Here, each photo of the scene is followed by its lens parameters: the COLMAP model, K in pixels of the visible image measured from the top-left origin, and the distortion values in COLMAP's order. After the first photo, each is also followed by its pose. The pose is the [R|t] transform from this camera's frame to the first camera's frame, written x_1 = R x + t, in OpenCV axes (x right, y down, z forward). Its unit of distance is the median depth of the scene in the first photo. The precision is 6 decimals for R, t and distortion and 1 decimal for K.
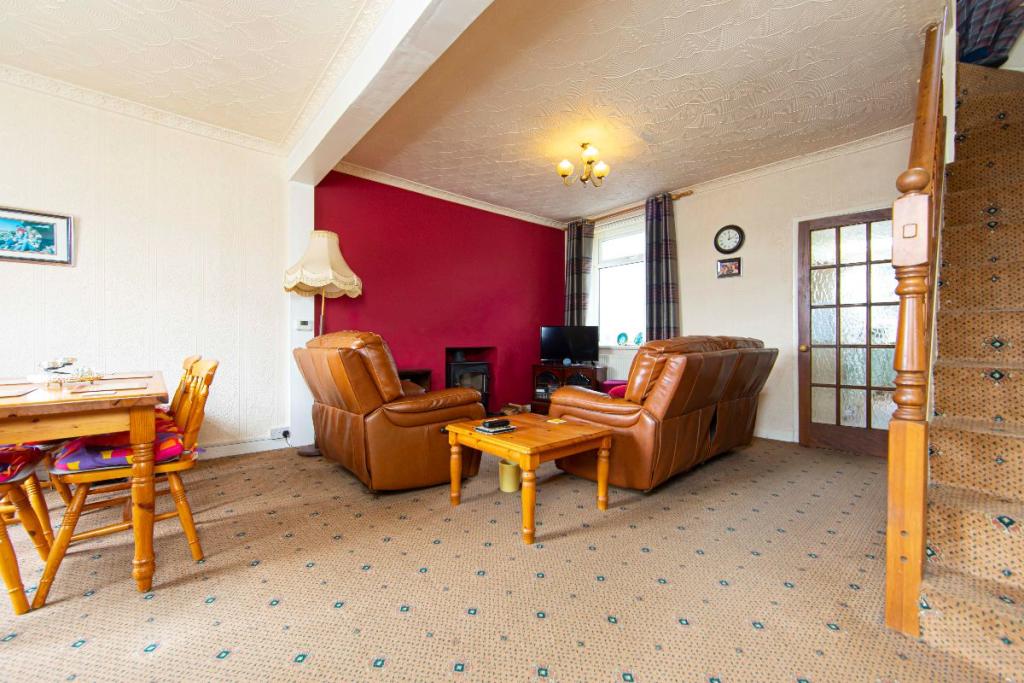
lens RADIAL K [[406.9, 0, 512.0], [0, 406.9, 341.5], [0, 0, 1]] dist [-0.000041, 0.000281]
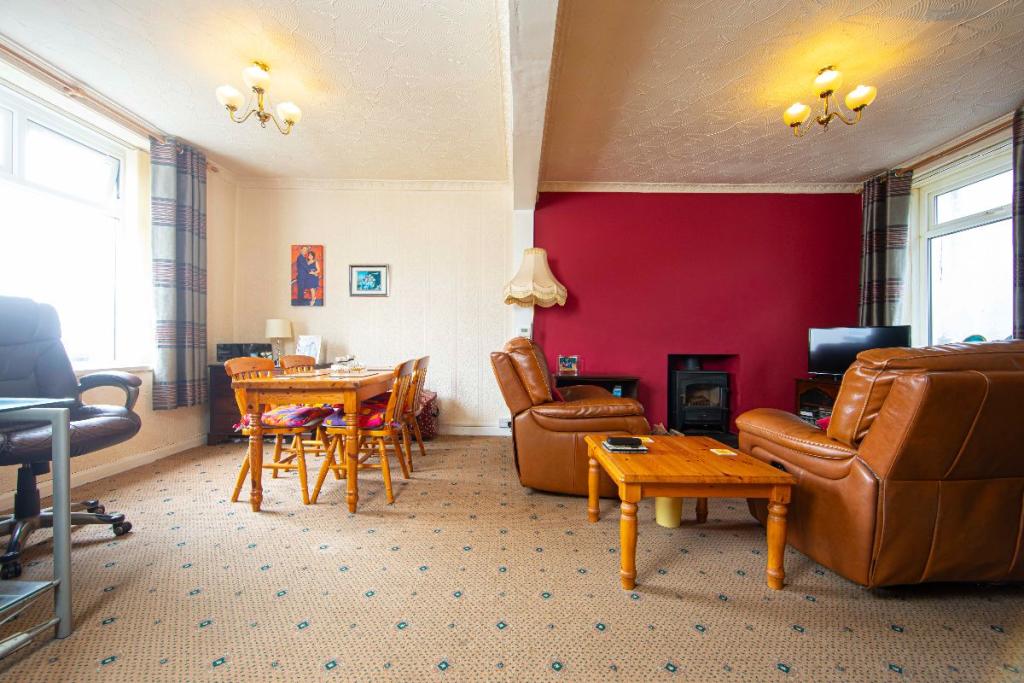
lens RADIAL K [[405.1, 0, 512.0], [0, 405.1, 341.5], [0, 0, 1]] dist [-0.009144, 0.000222]
pose [[0.750871, -0.000777, -0.660448, 0.312515], [-0.007256, 0.999929, -0.009426, -0.002972], [0.660409, 0.011870, 0.750812, 0.160061]]
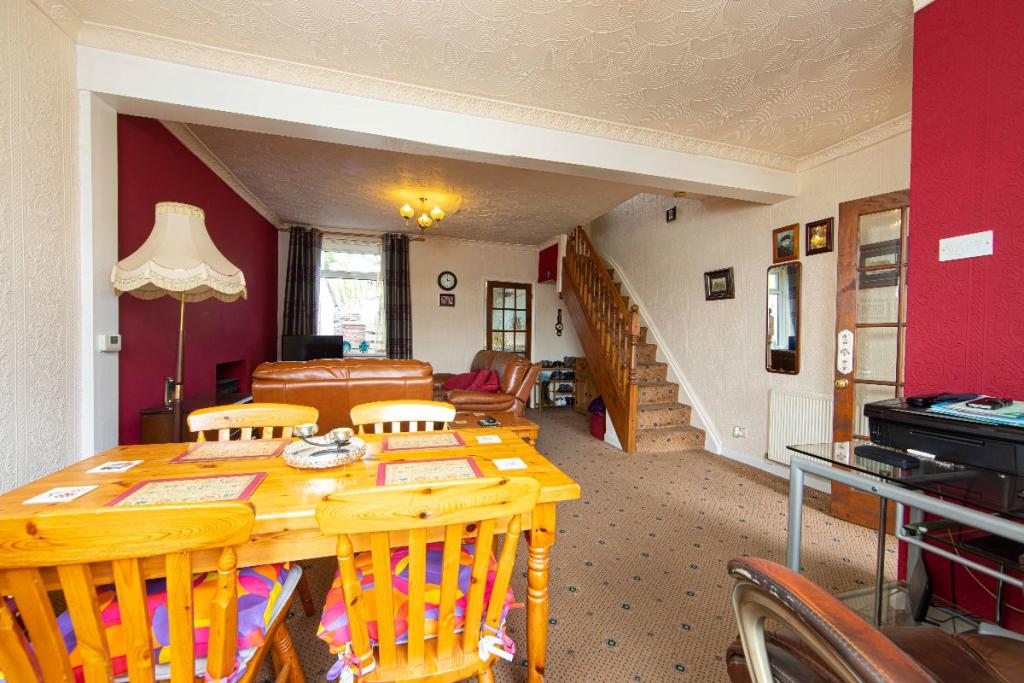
lens RADIAL K [[406.9, 0, 512.0], [0, 406.9, 341.5], [0, 0, 1]] dist [-0.000041, 0.000281]
pose [[0.412652, -0.001544, 0.910887, -1.165961], [-0.010370, 0.999926, 0.006392, -0.071375], [-0.910830, -0.012083, 0.412606, 0.297039]]
